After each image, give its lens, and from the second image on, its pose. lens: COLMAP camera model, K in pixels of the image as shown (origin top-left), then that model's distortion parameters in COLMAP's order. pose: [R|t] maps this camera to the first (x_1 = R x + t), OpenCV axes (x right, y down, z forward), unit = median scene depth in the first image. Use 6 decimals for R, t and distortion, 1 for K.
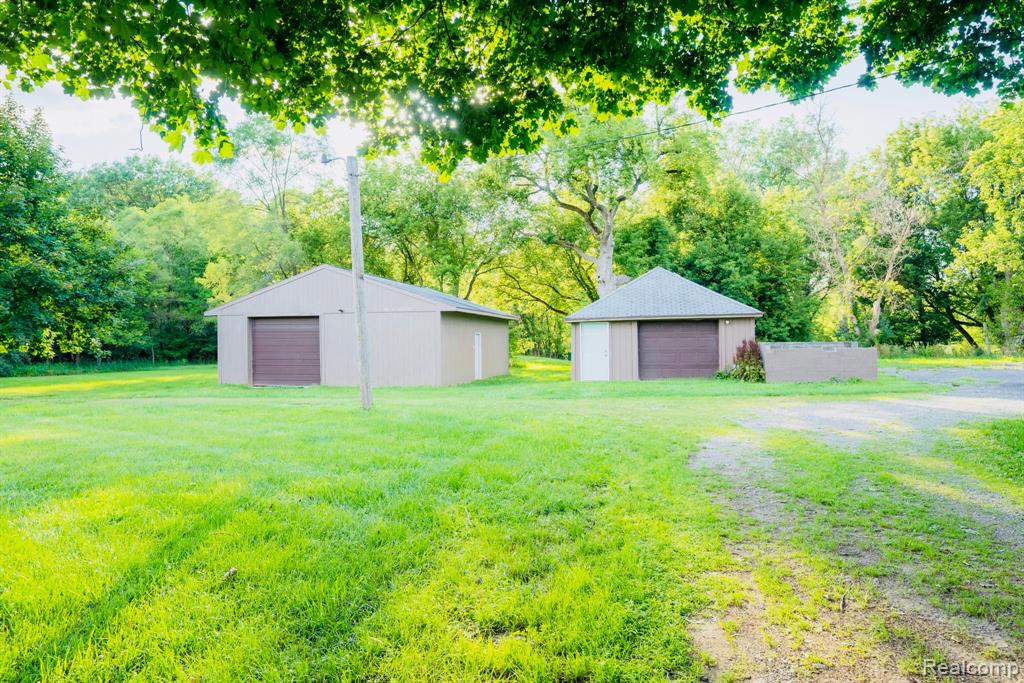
lens RADIAL K [[692.0, 0, 504.8], [0, 692.0, 342.6], [0, 0, 1]] dist [0.012248, 0.005329]
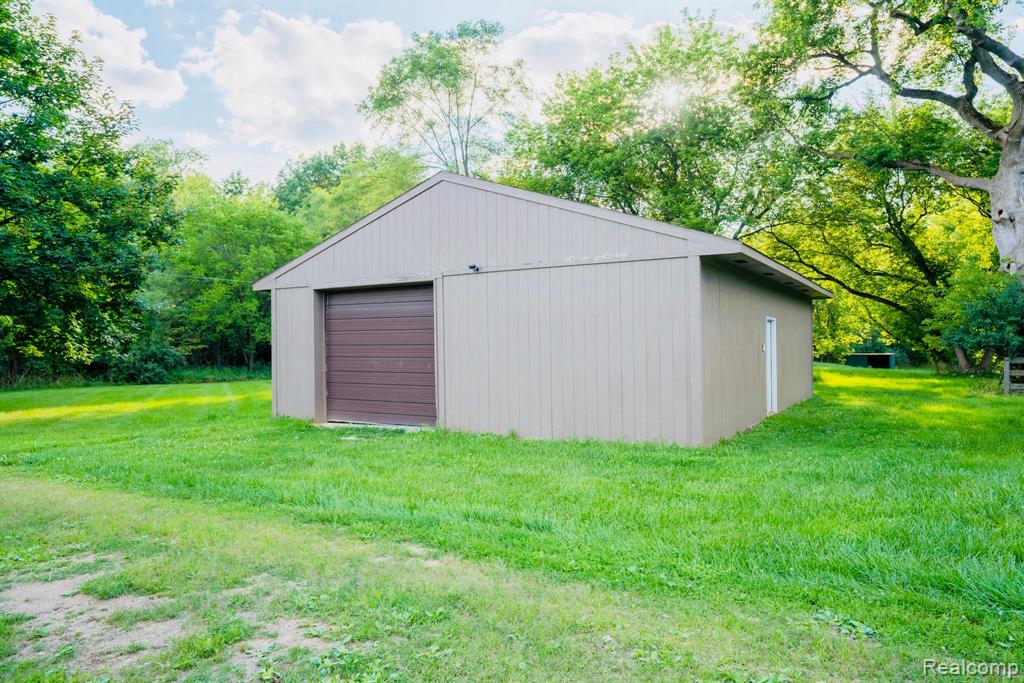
lens RADIAL K [[692.0, 0, 506.5], [0, 692.0, 340.0], [0, 0, 1]] dist [0.012248, 0.005329]
pose [[0.946352, -0.005502, -0.323091, -0.064648], [0.003657, 0.999973, -0.006315, 0.004503], [0.323117, 0.004795, 0.946347, 0.547043]]
